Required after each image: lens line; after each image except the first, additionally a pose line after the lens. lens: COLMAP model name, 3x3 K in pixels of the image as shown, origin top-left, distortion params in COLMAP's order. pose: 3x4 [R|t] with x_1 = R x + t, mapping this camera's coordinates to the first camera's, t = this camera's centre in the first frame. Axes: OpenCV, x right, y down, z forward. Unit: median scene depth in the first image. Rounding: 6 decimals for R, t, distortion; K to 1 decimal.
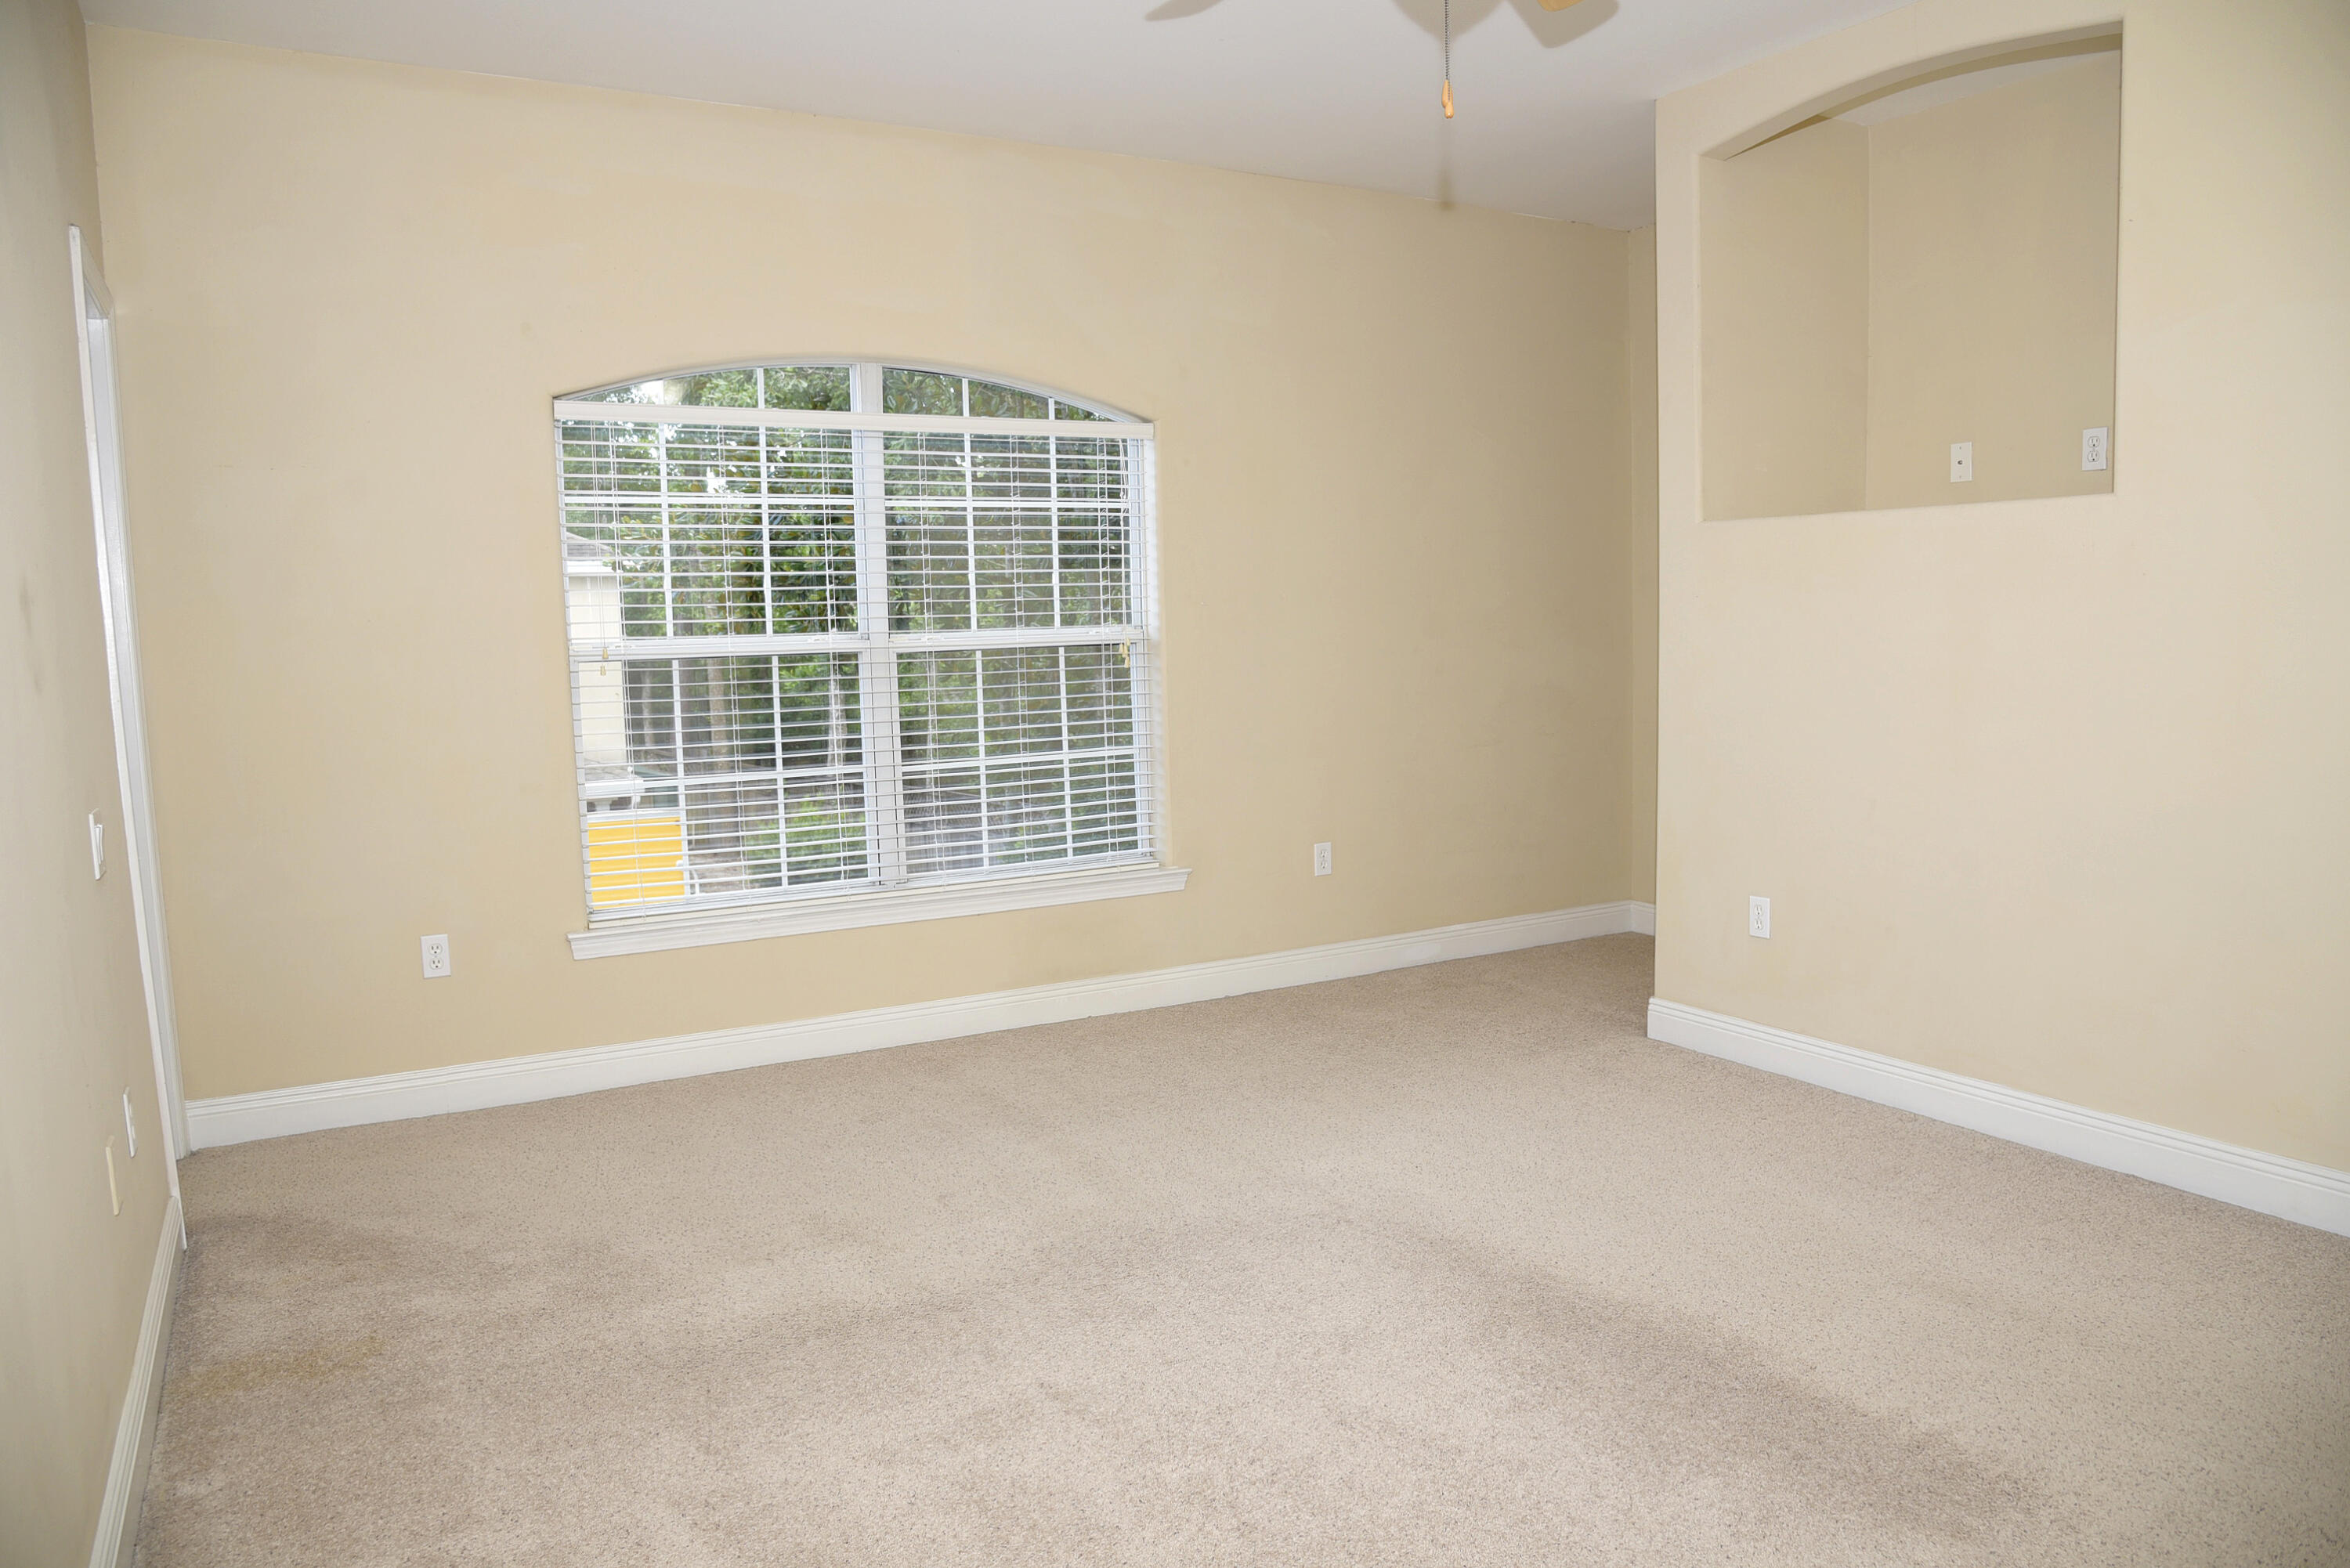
lens RADIAL K [[1610.0, 0, 1190.3], [0, 1610.0, 802.3], [0, 0, 1]] dist [-0.040536, -0.001118]
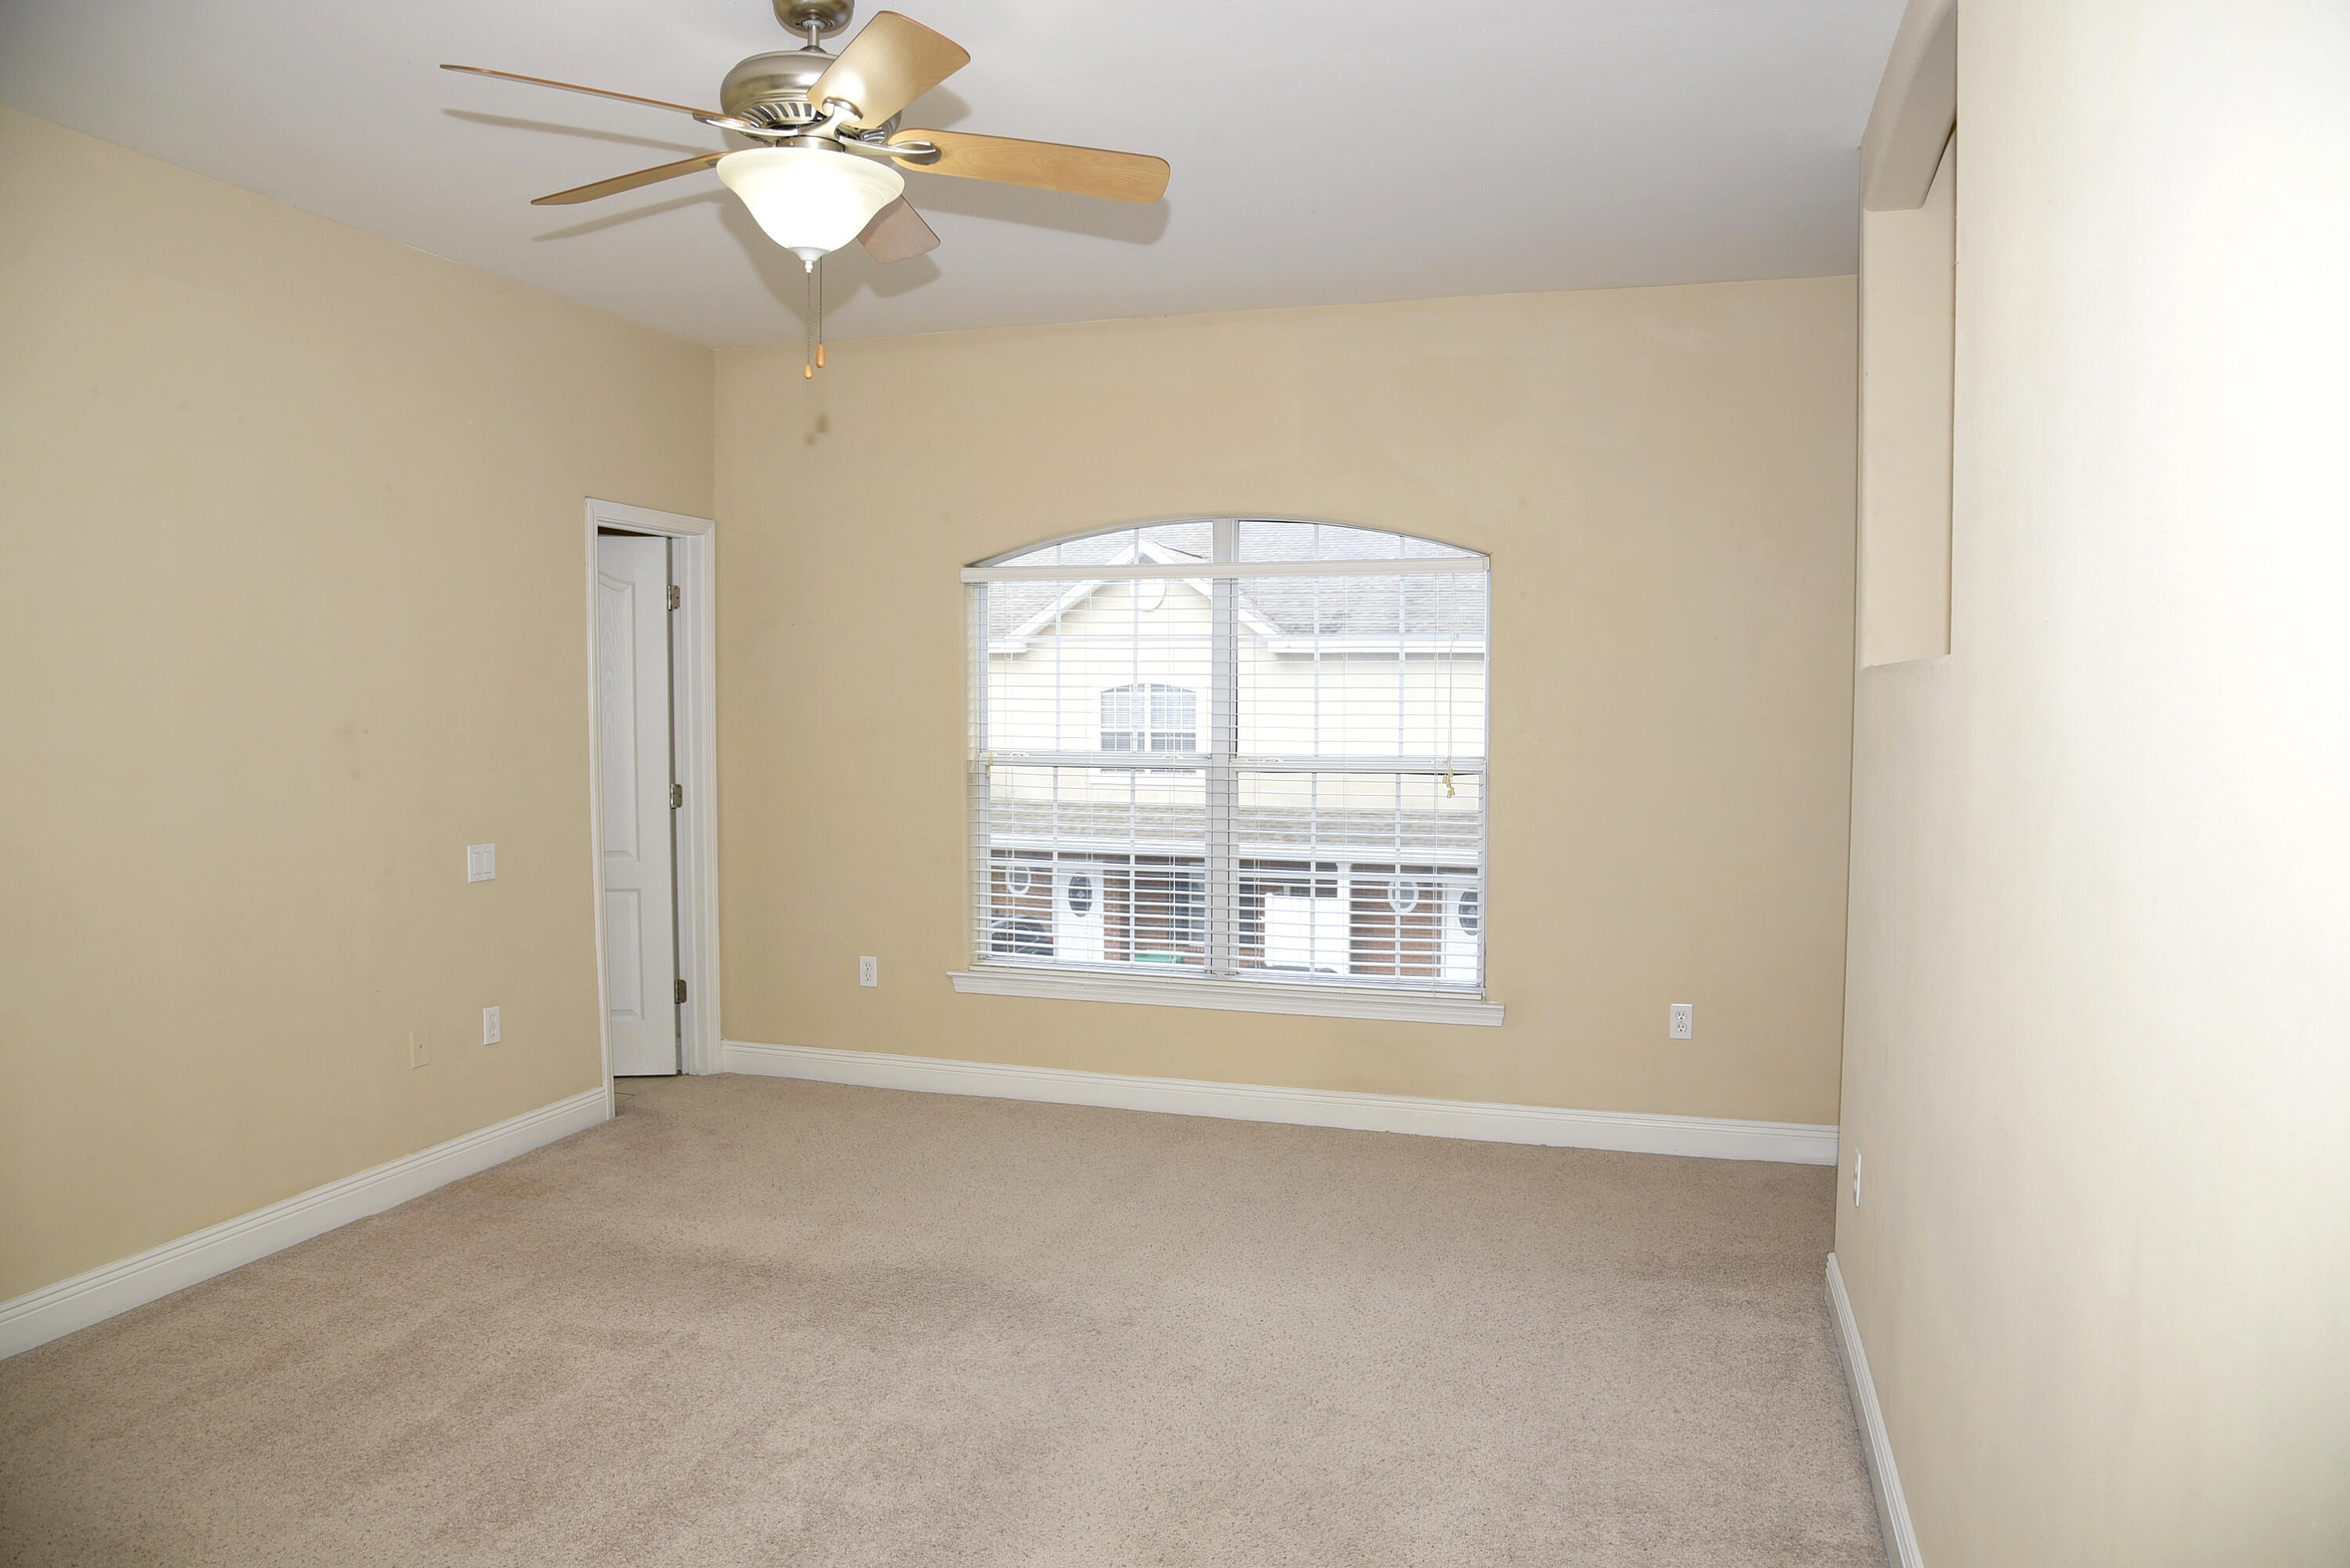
lens RADIAL K [[1610.0, 0, 1198.4], [0, 1610.0, 778.7], [0, 0, 1]] dist [-0.040536, -0.001118]
pose [[0.666799, 0.052088, -0.743415, 0.666481], [-0.101405, 0.994618, -0.021265, -0.063113], [0.738307, 0.089566, 0.668492, 0.224381]]
